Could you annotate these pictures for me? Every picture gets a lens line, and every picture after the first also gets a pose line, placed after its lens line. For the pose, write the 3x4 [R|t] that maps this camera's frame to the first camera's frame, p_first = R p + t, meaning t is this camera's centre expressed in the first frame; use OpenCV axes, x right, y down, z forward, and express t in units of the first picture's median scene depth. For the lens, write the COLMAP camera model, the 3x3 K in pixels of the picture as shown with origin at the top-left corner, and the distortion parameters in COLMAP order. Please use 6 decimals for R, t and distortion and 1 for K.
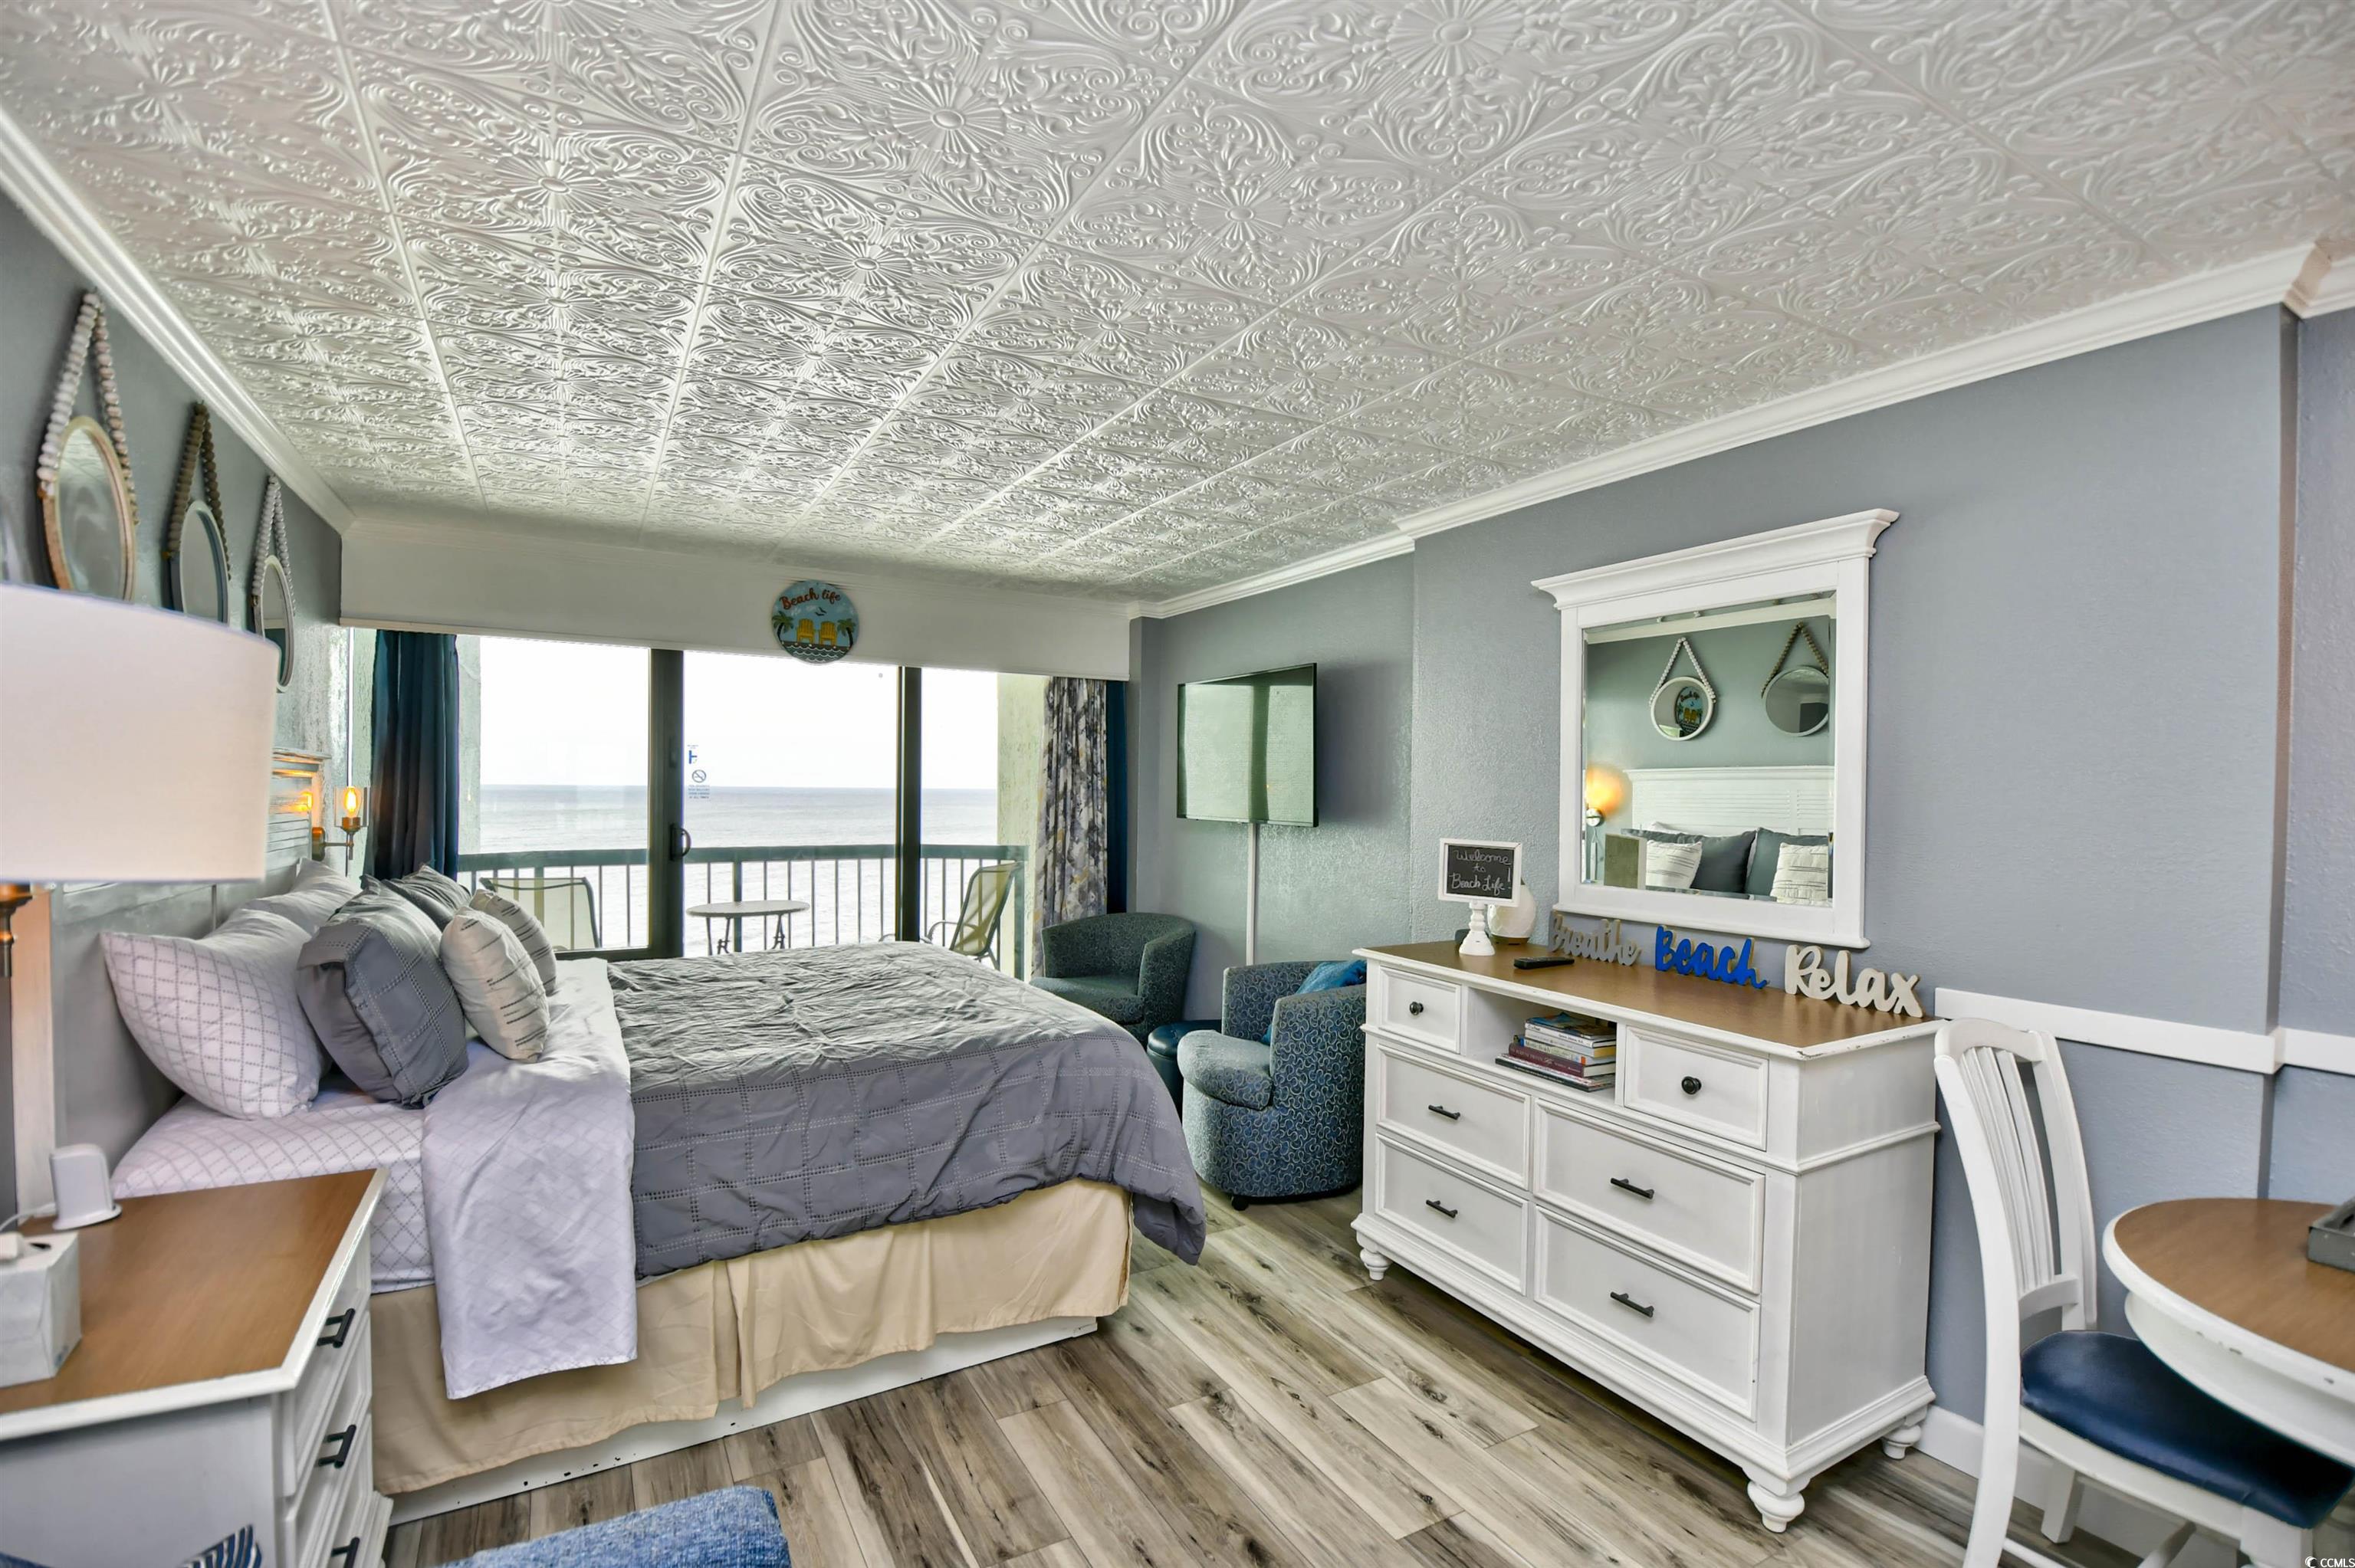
lens RADIAL K [[1053.7, 0, 1196.9], [0, 1053.7, 796.4], [0, 0, 1]] dist [-0.012454, -0.010656]
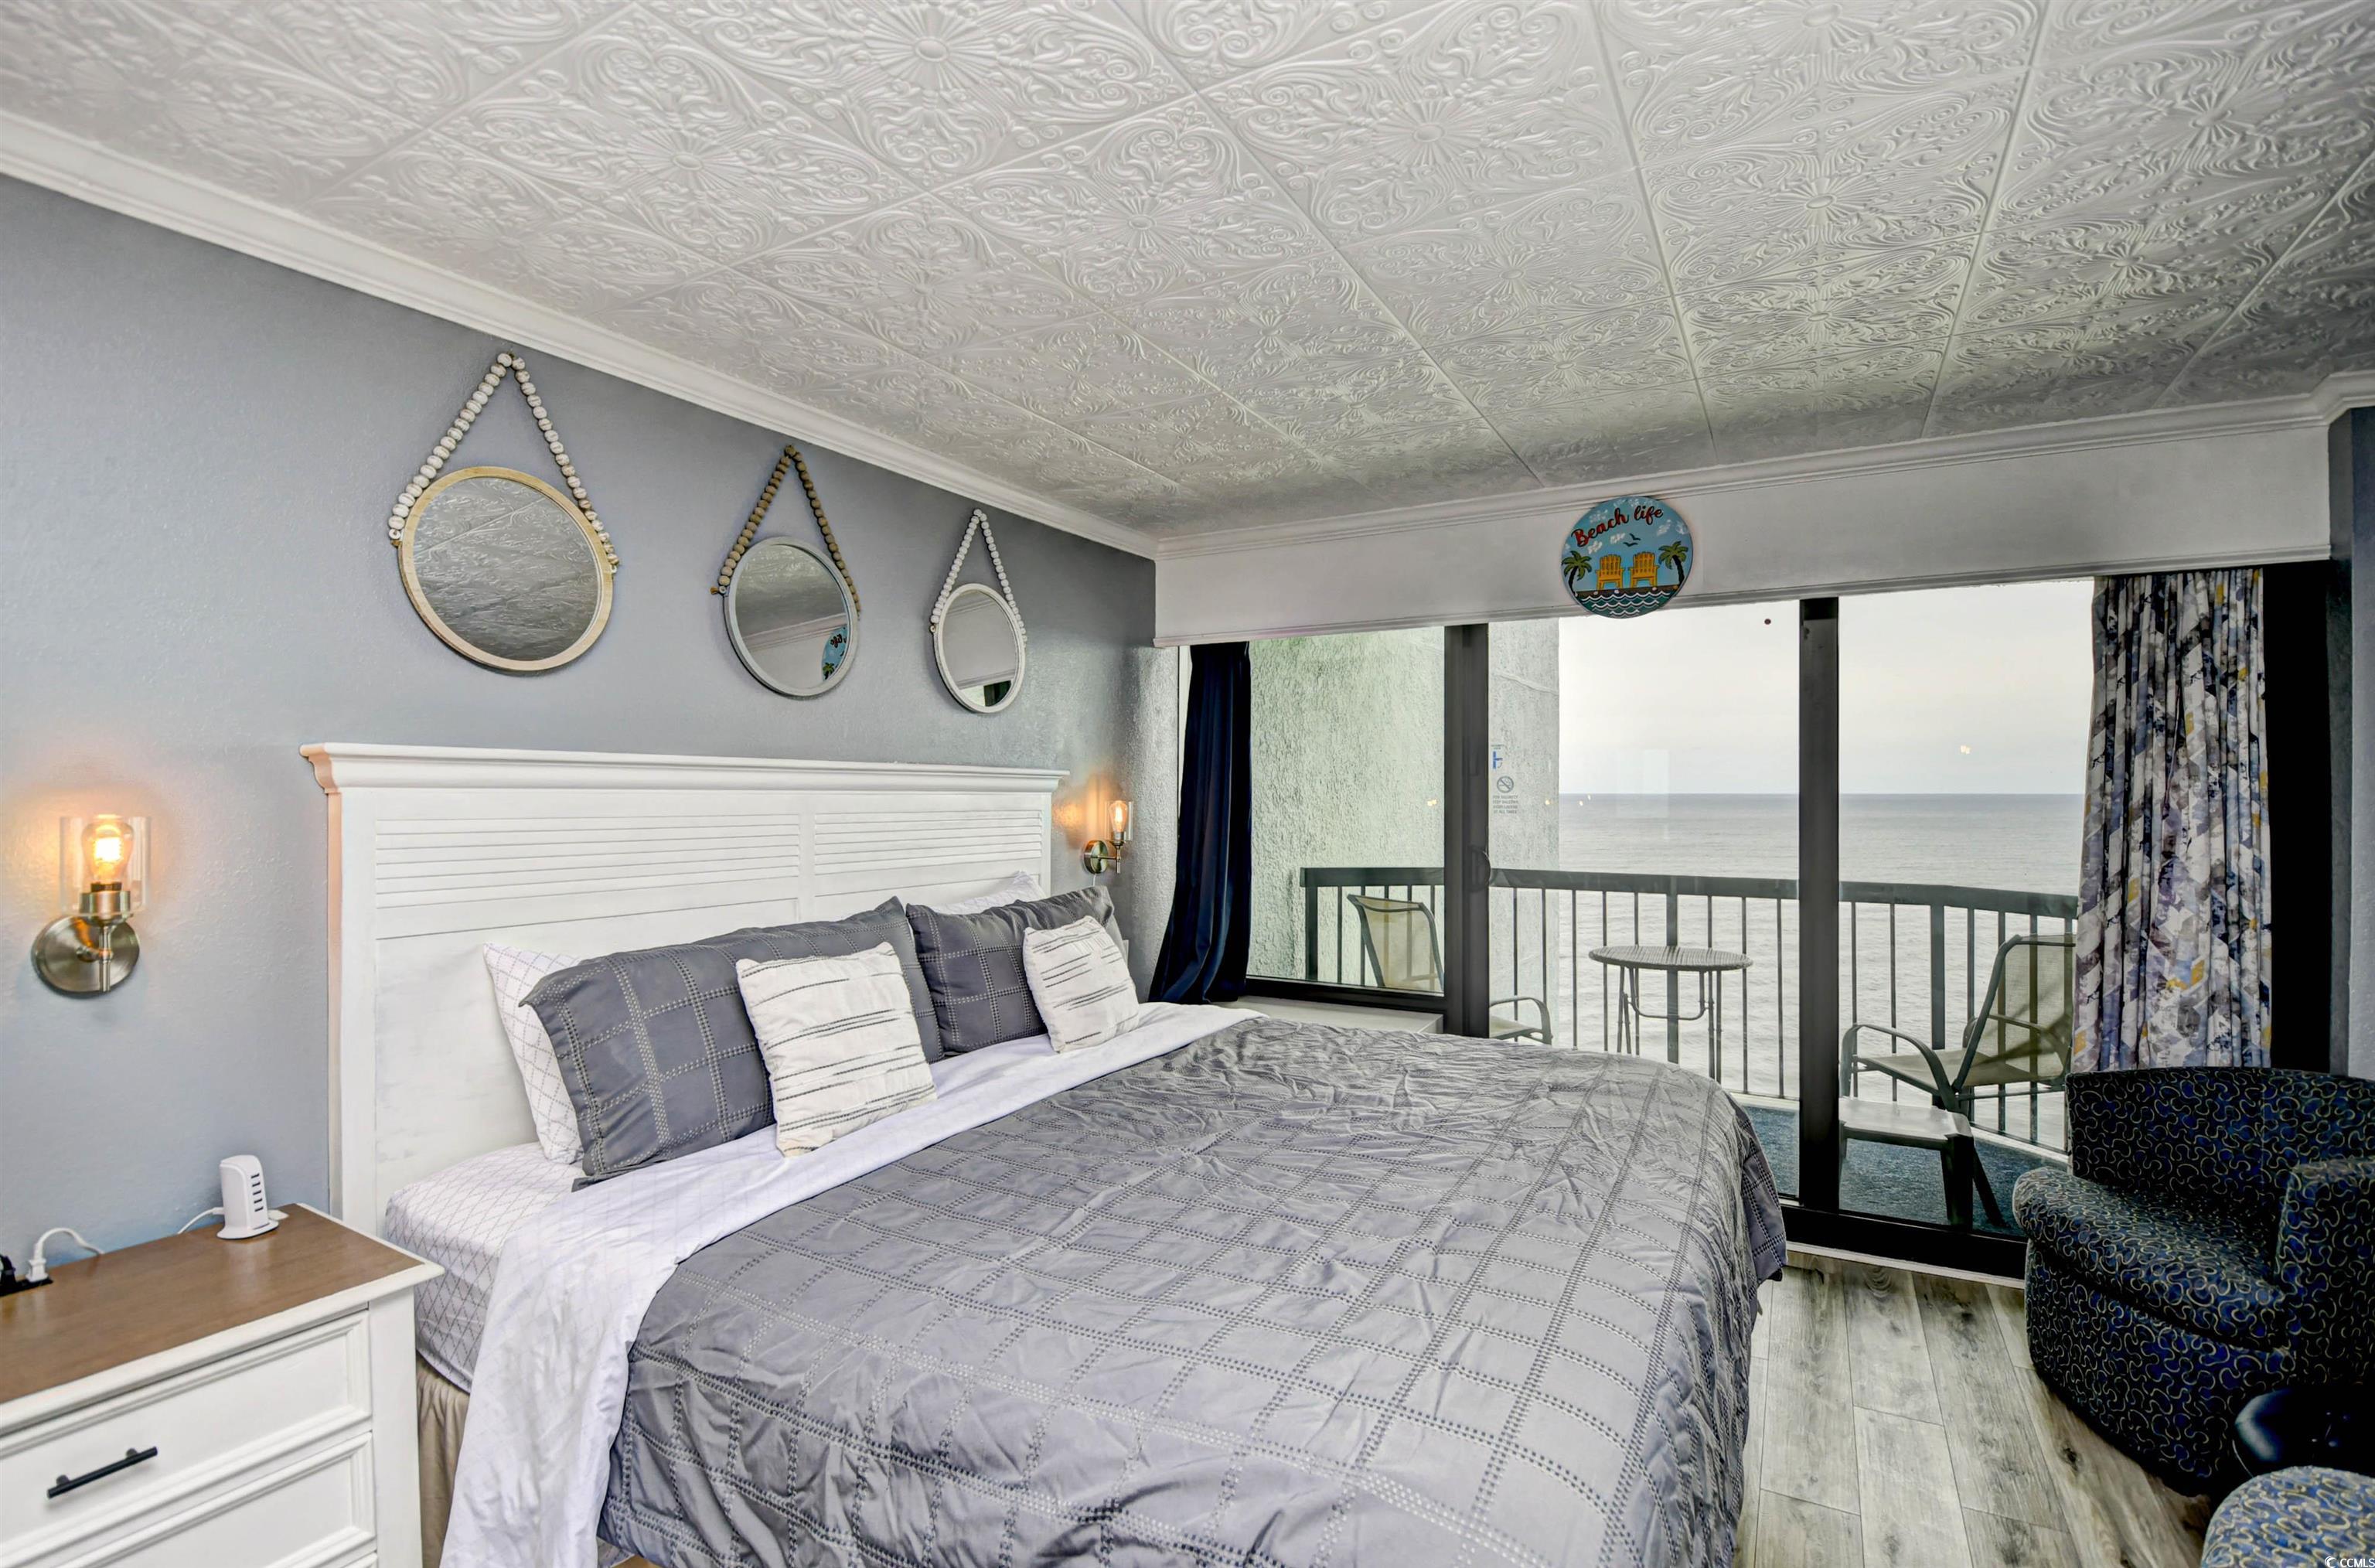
lens RADIAL K [[1062.8, 0, 1164.6], [0, 1062.8, 780.4], [0, 0, 1]] dist [-0.012454, -0.010656]
pose [[0.486953, -0.022025, -0.873151, 0.089669], [0.000491, 0.999689, -0.024943, -0.003616], [0.873428, 0.011717, 0.486812, 0.407119]]
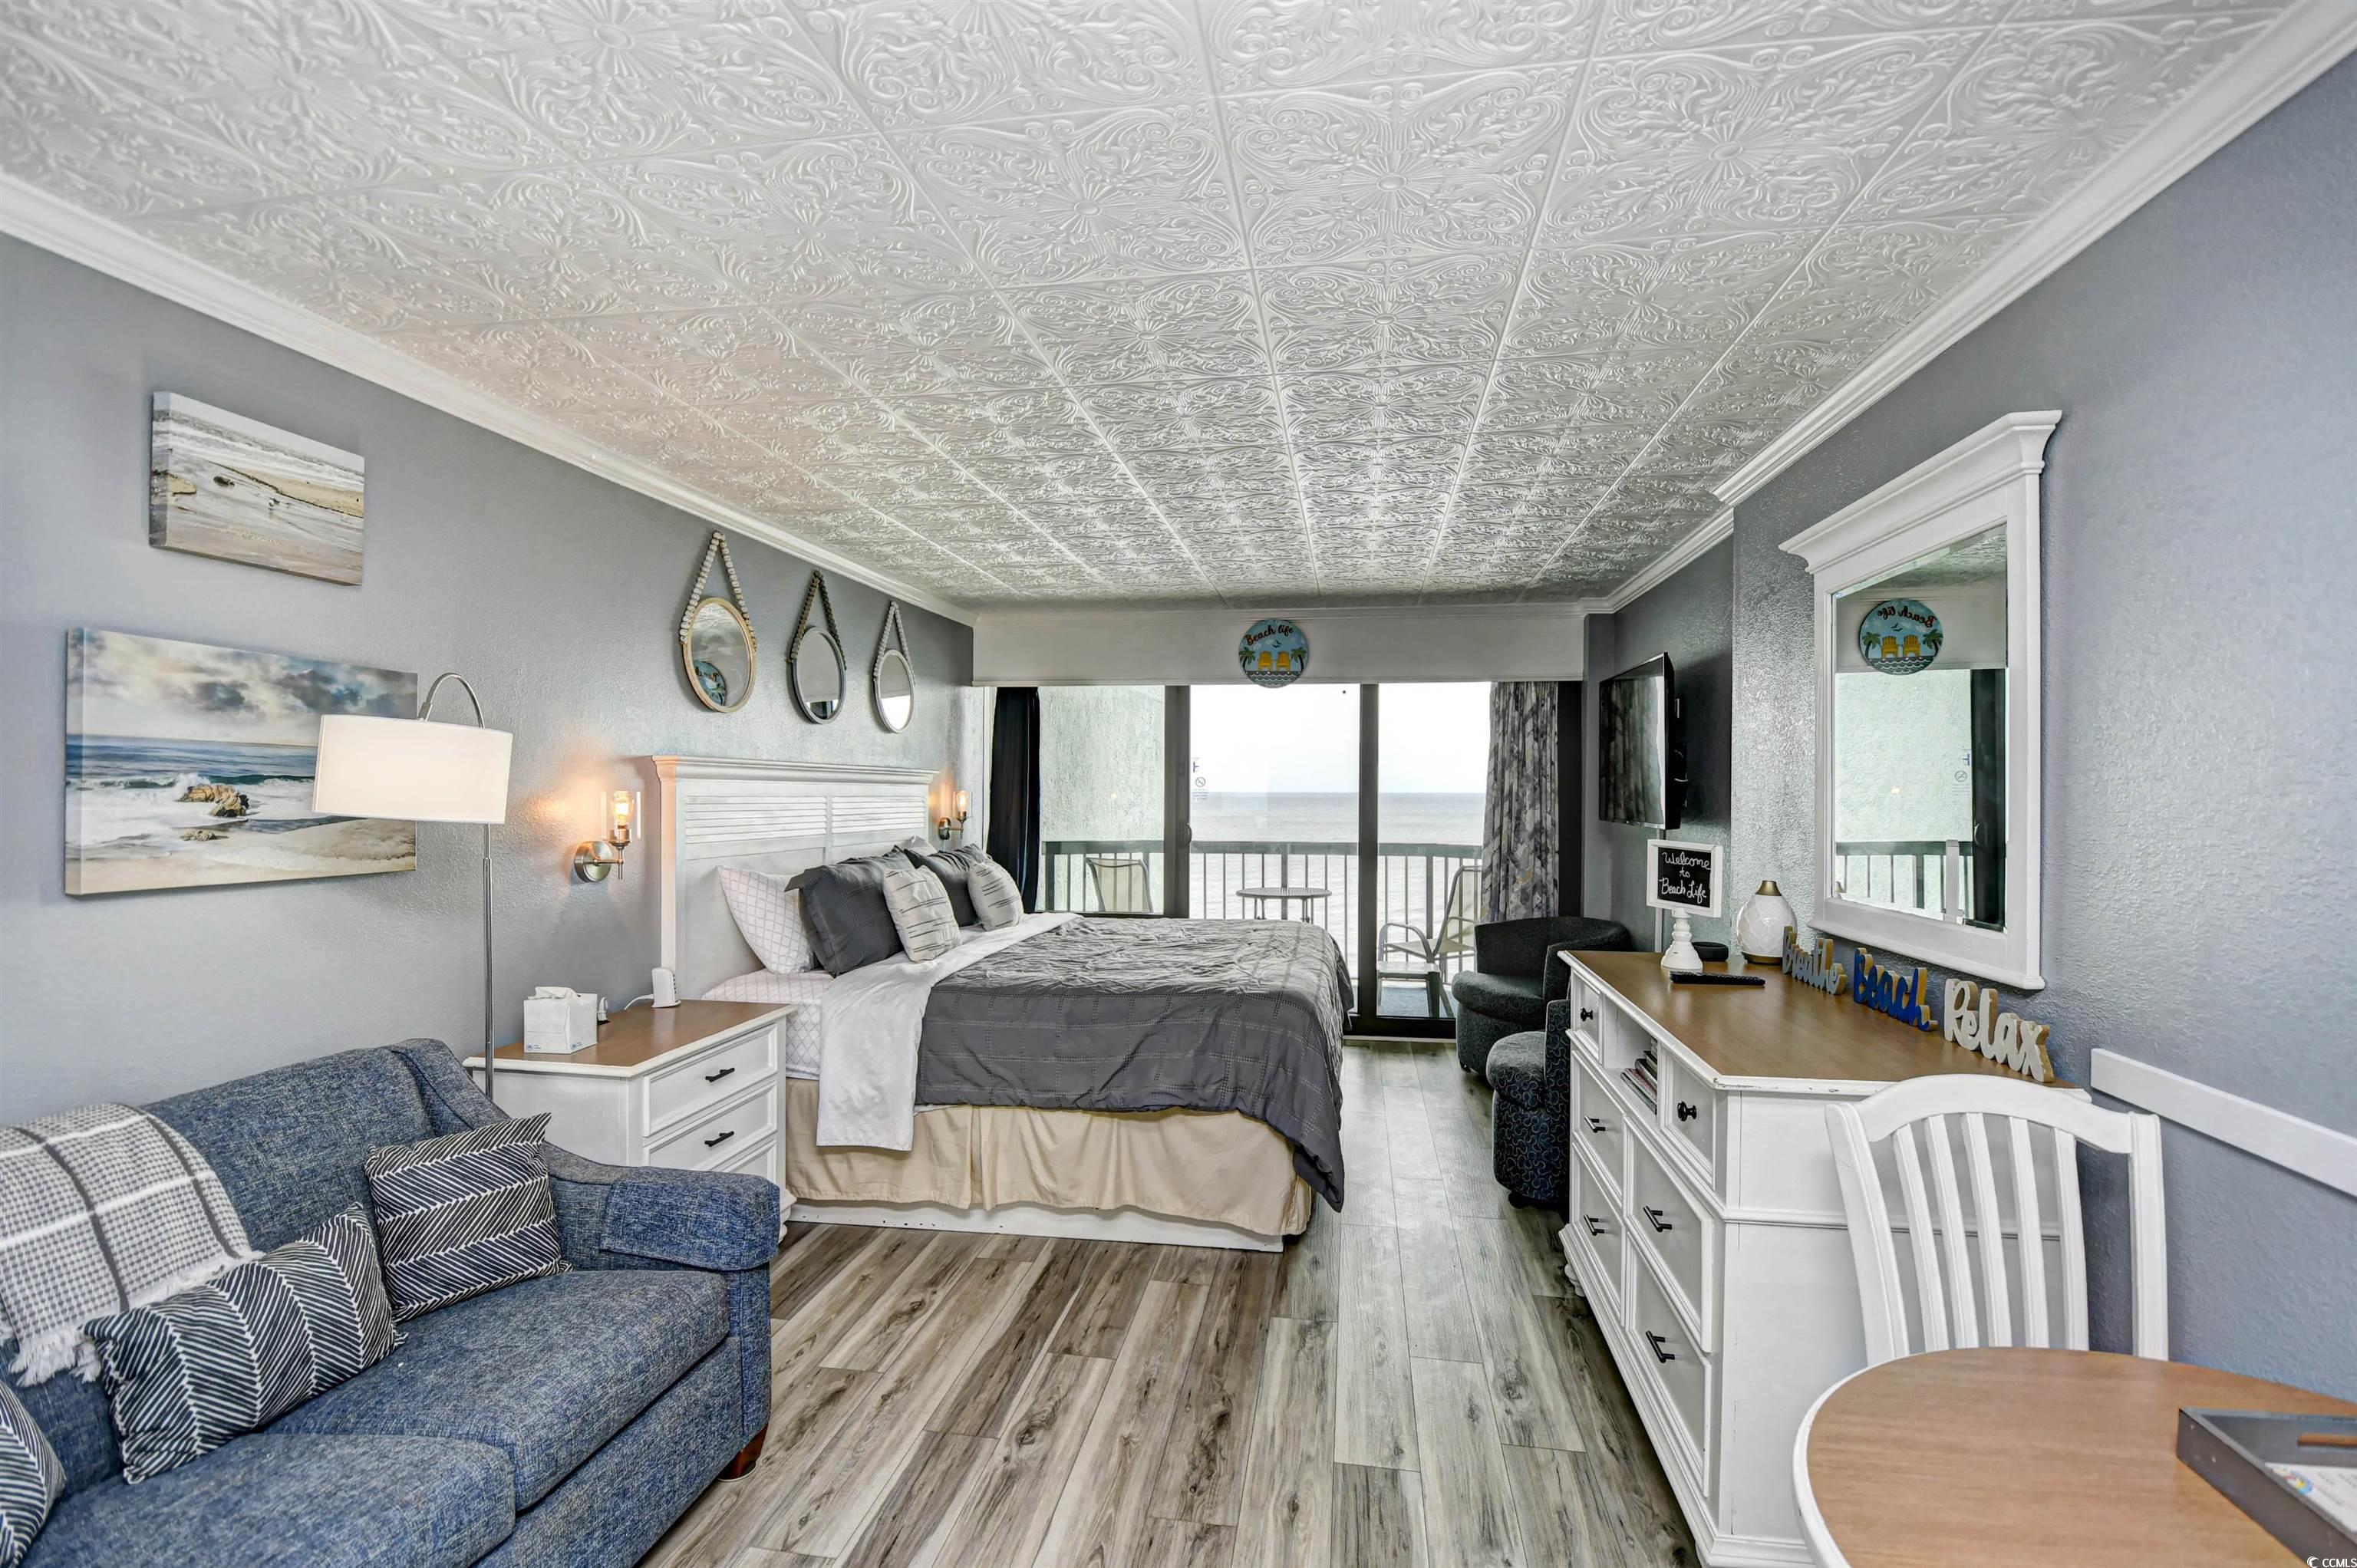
lens RADIAL K [[1054.6, 0, 1179.1], [0, 1054.6, 790.3], [0, 0, 1]] dist [-0.012454, -0.010656]
pose [[0.770206, -0.007016, -0.637757, 0.317920], [-0.000964, 0.999926, -0.012165, 0.005356], [0.637795, 0.009985, 0.770141, 0.012367]]
